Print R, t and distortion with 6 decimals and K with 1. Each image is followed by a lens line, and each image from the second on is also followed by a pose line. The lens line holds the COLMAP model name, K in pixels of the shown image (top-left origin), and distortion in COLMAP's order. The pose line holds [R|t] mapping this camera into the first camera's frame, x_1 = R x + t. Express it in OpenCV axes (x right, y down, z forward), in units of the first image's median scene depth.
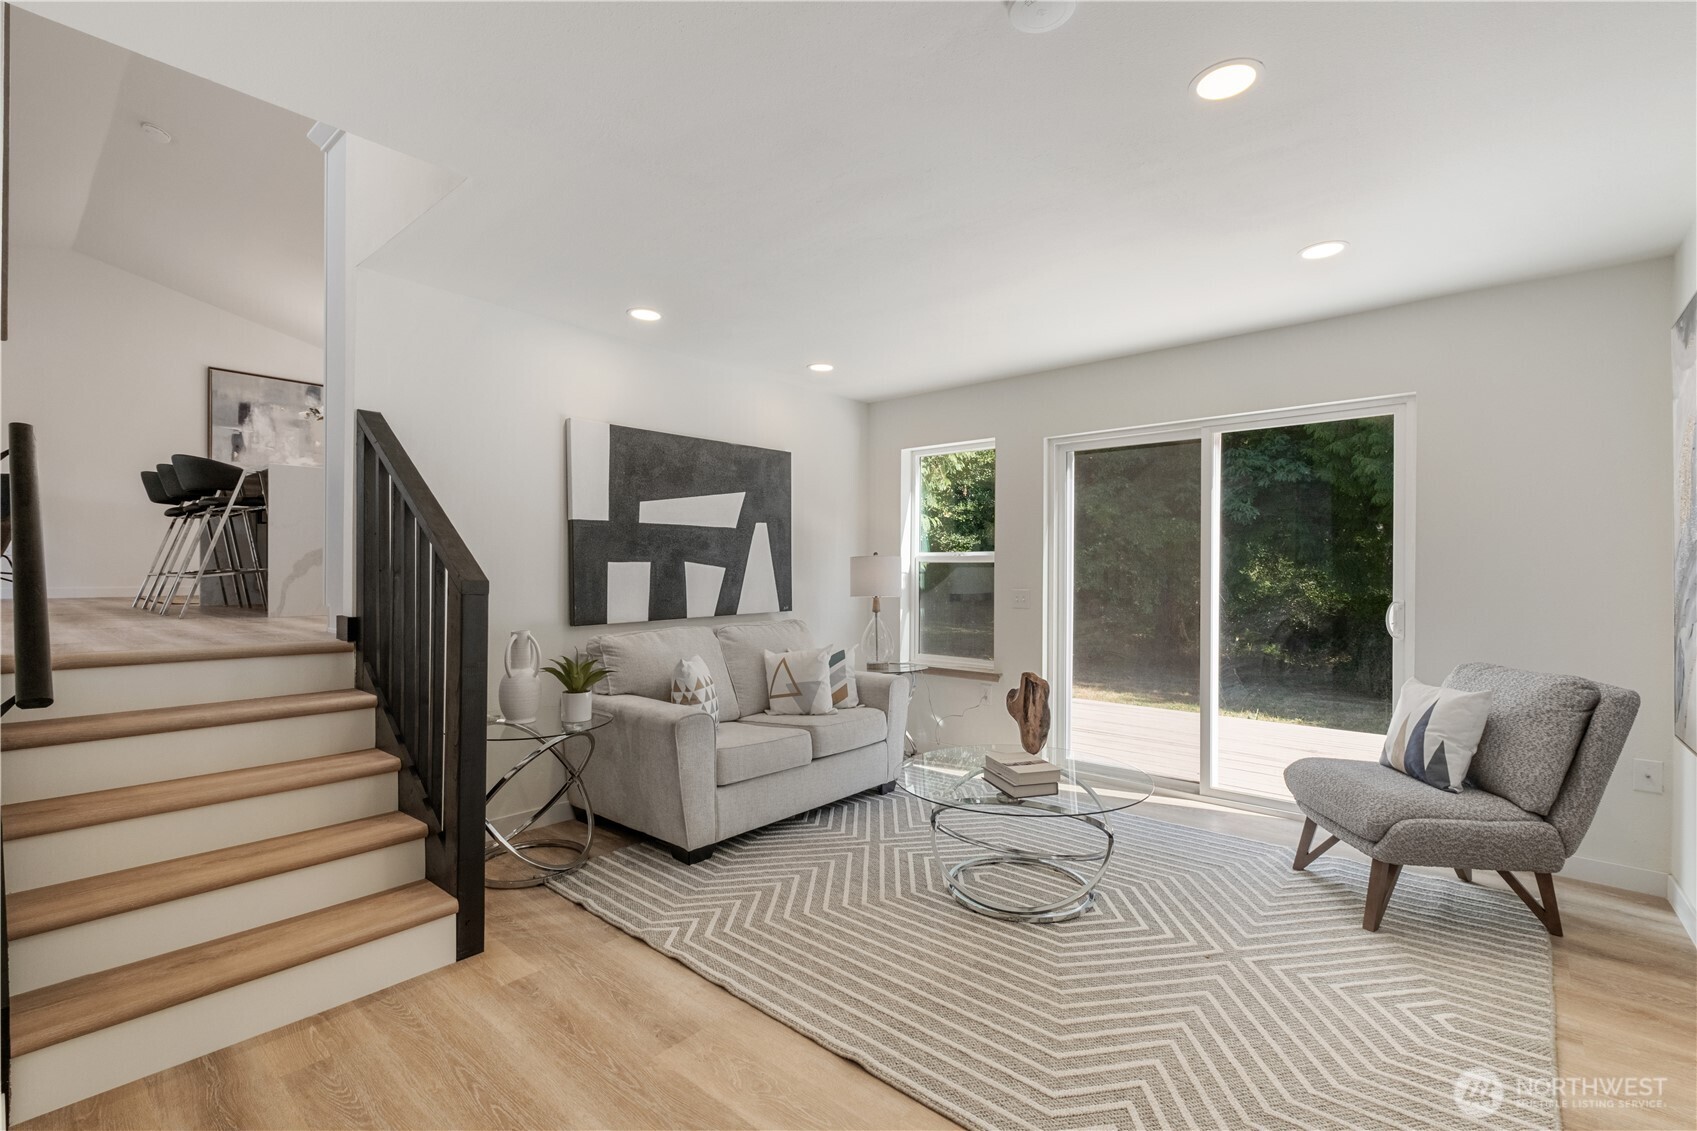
lens RADIAL K [[741.0, 0, 824.9], [0, 741.0, 573.1], [0, 0, 1]] dist [0.001822, -0.003396]
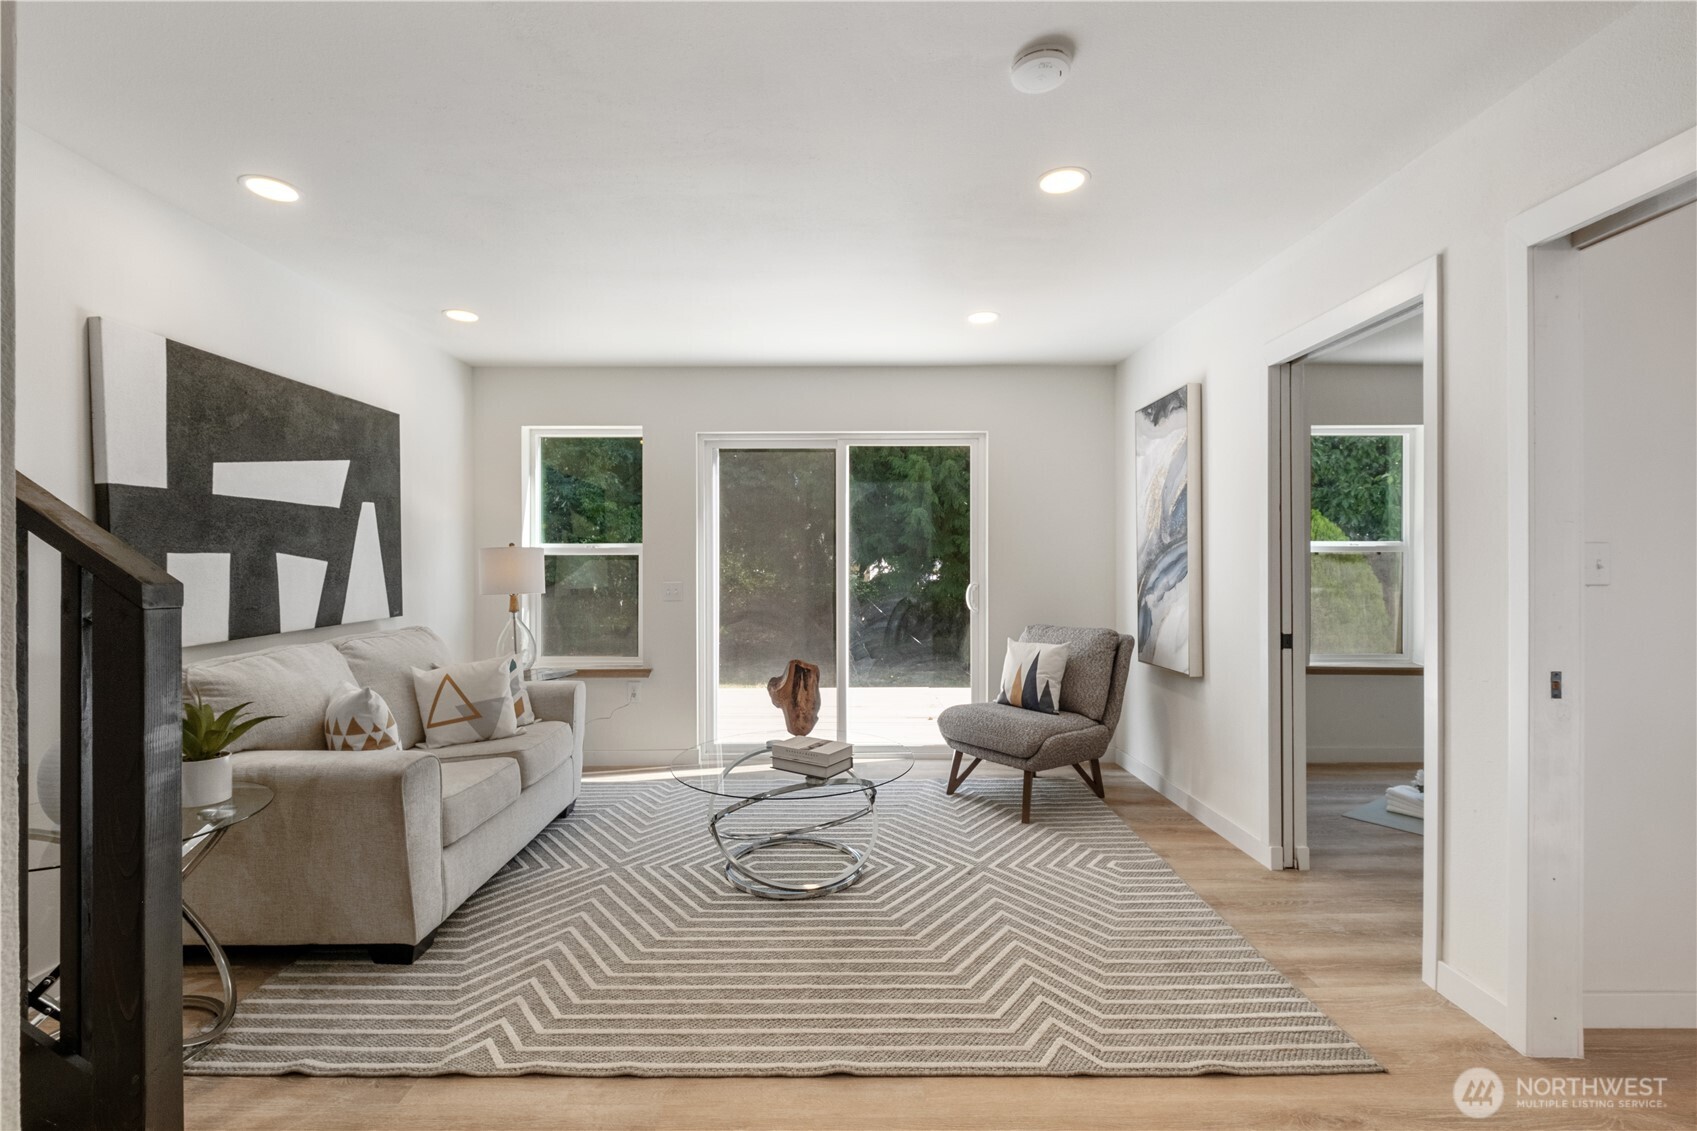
lens RADIAL K [[741.0, 0, 831.1], [0, 741.0, 570.1], [0, 0, 1]] dist [0.001822, -0.003396]
pose [[0.749819, -0.011780, 0.661538, -0.354329], [0.007834, 0.999929, 0.008927, -0.001506], [-0.661596, -0.001511, 0.749859, 0.170151]]
